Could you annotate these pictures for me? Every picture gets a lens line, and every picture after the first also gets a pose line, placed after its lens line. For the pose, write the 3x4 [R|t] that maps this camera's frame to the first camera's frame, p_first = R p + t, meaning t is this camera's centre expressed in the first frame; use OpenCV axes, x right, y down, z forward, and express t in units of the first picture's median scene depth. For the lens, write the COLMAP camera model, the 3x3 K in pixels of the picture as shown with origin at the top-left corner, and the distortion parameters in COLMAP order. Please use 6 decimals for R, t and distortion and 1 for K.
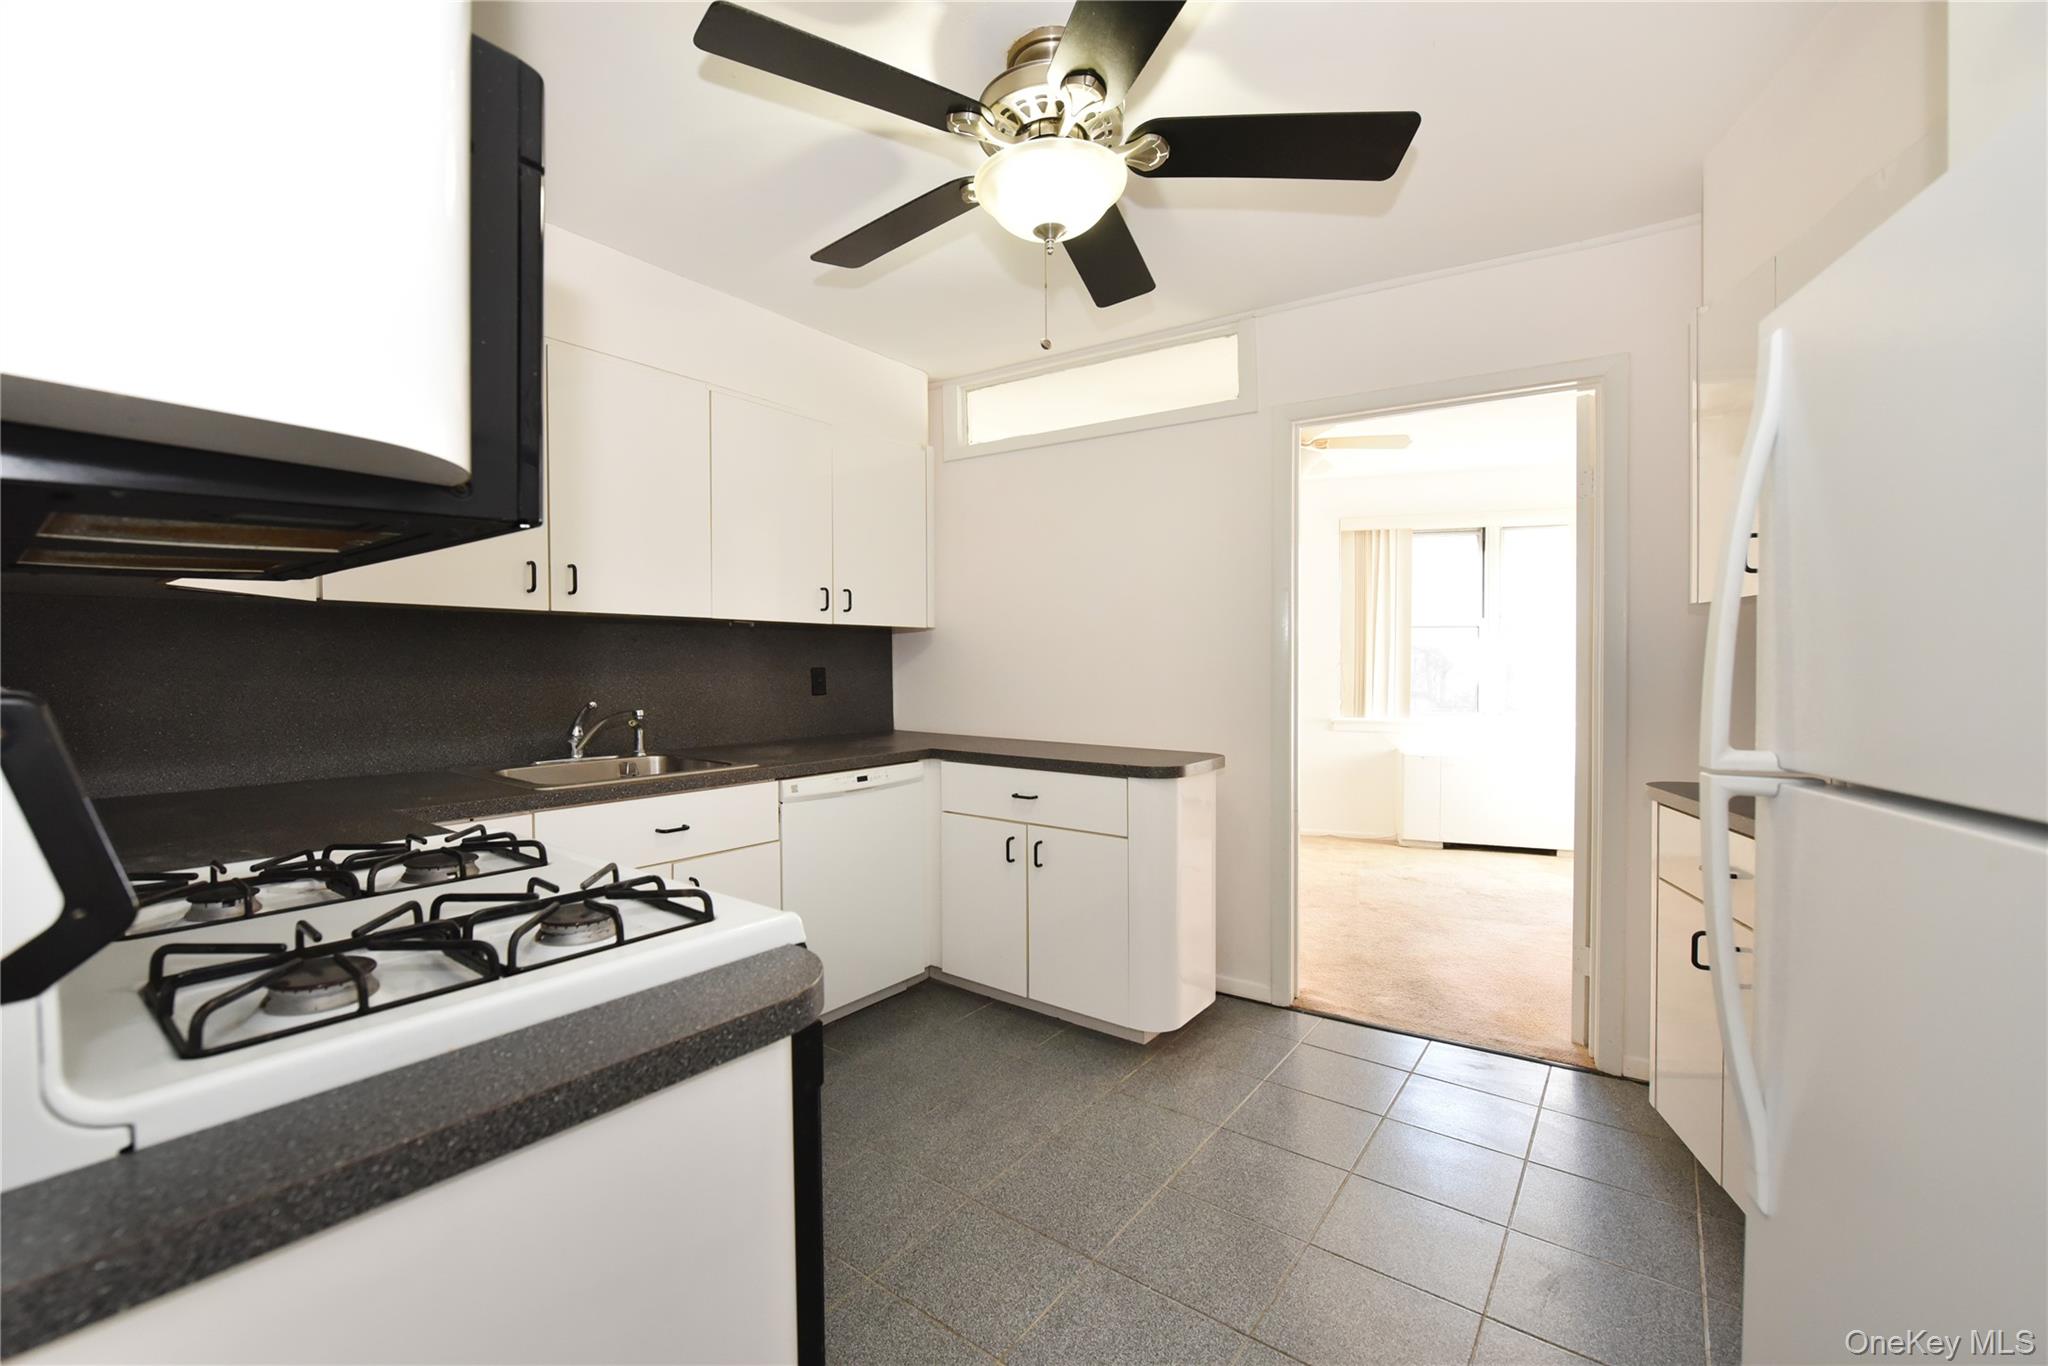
lens RADIAL K [[857.4, 0, 1024.0], [0, 857.4, 683.0], [0, 0, 1]] dist [-0.000560, -0.000002]
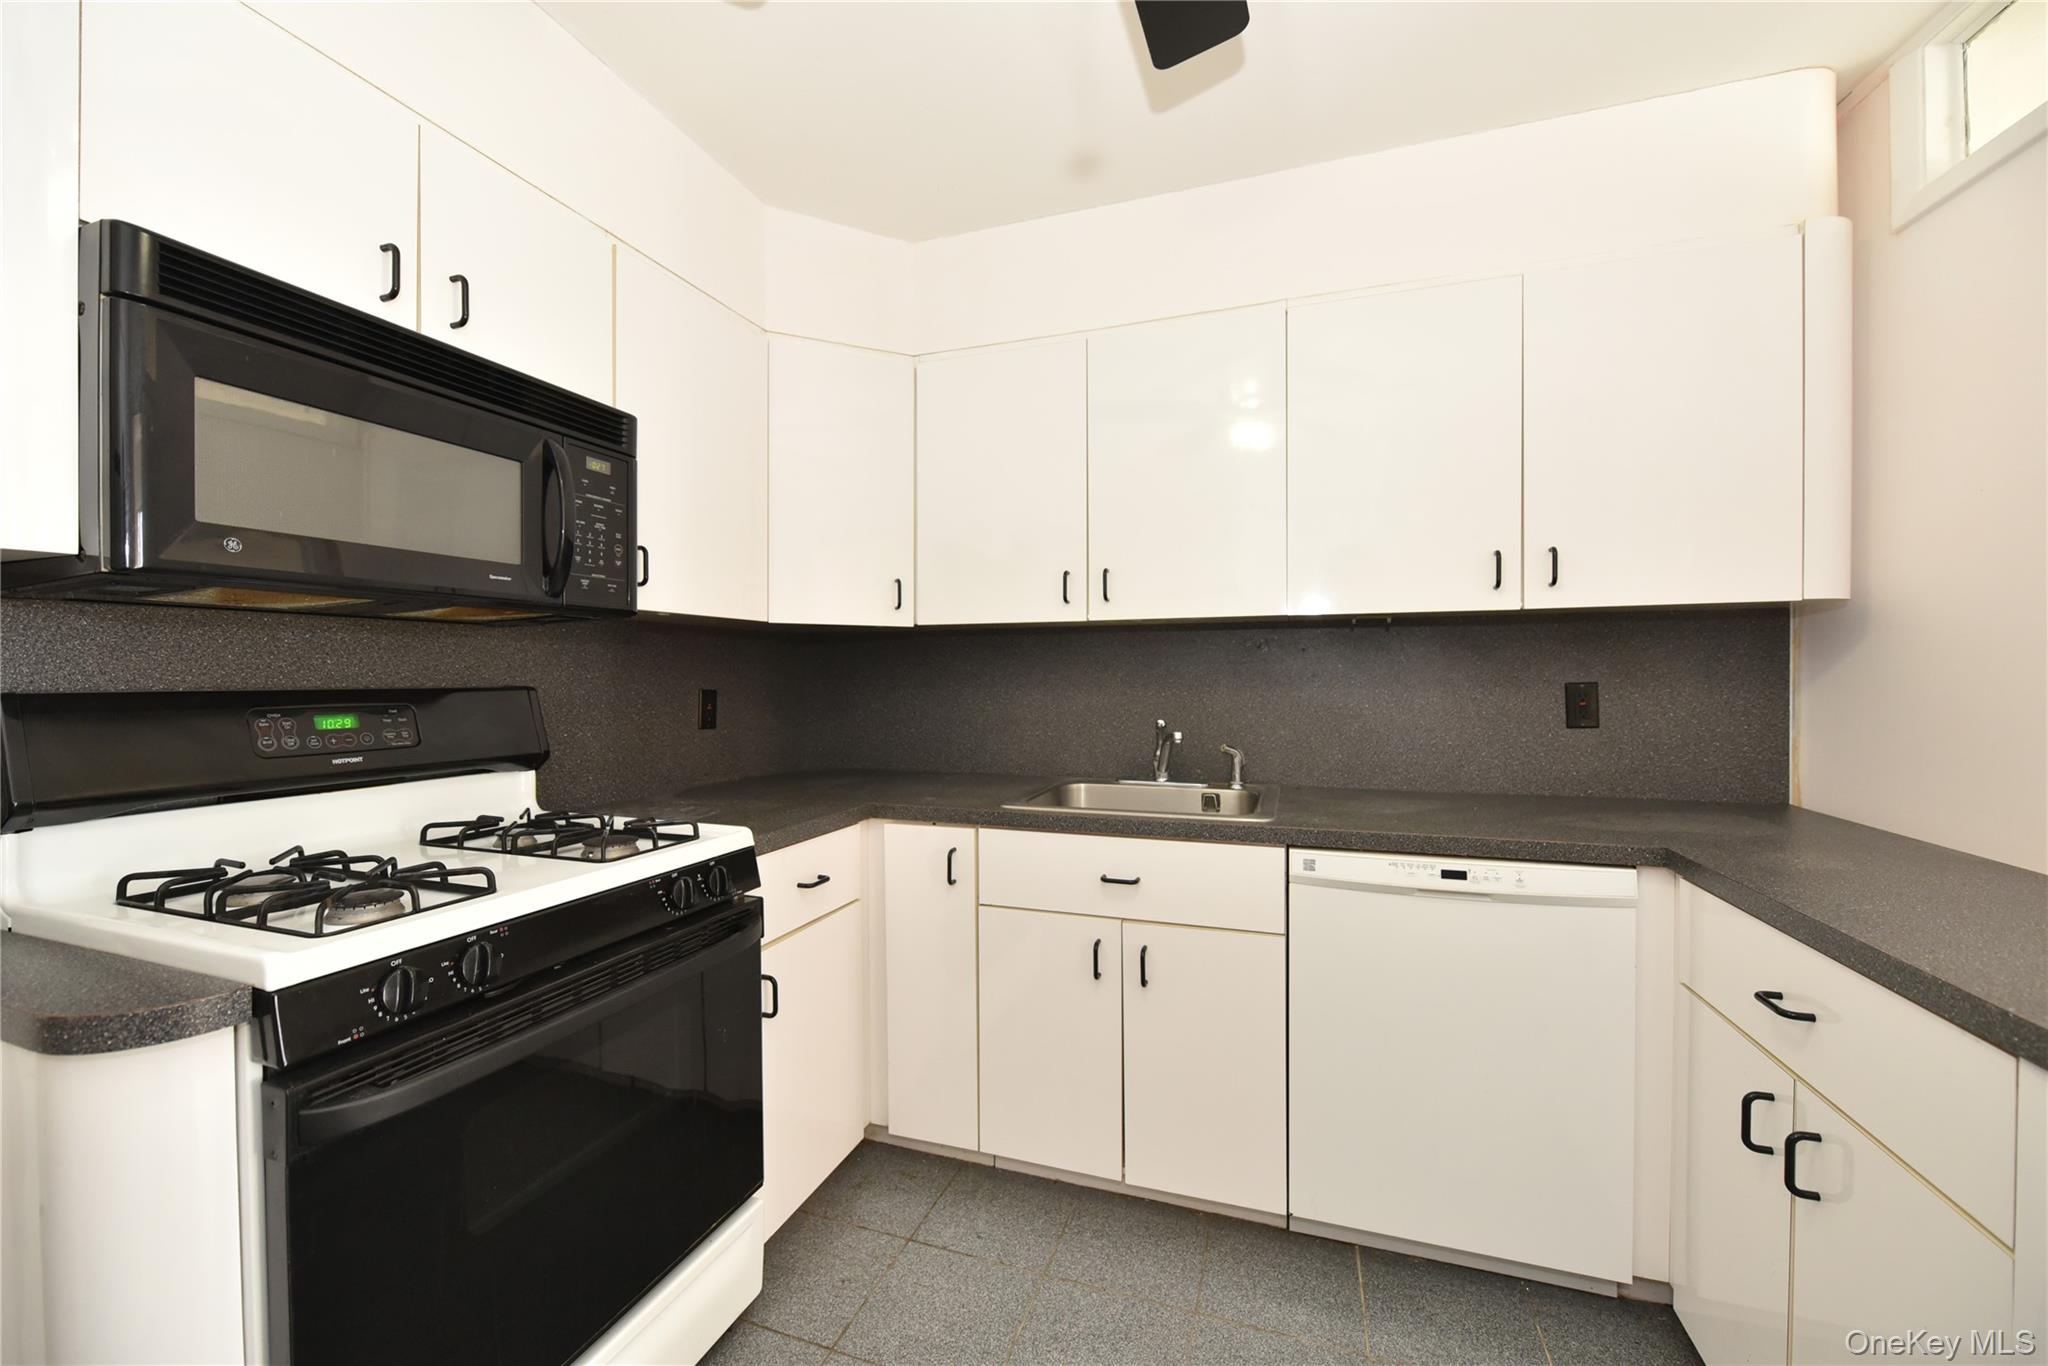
lens RADIAL K [[933.9, 0, 1024.0], [0, 933.9, 683.0], [0, 0, 1]] dist [0.019915, 0.000003]
pose [[0.277019, 0.011383, -0.960797, 0.358331], [-0.017855, 0.999818, 0.006697, -0.018794], [0.960698, 0.015299, 0.277172, 0.563211]]
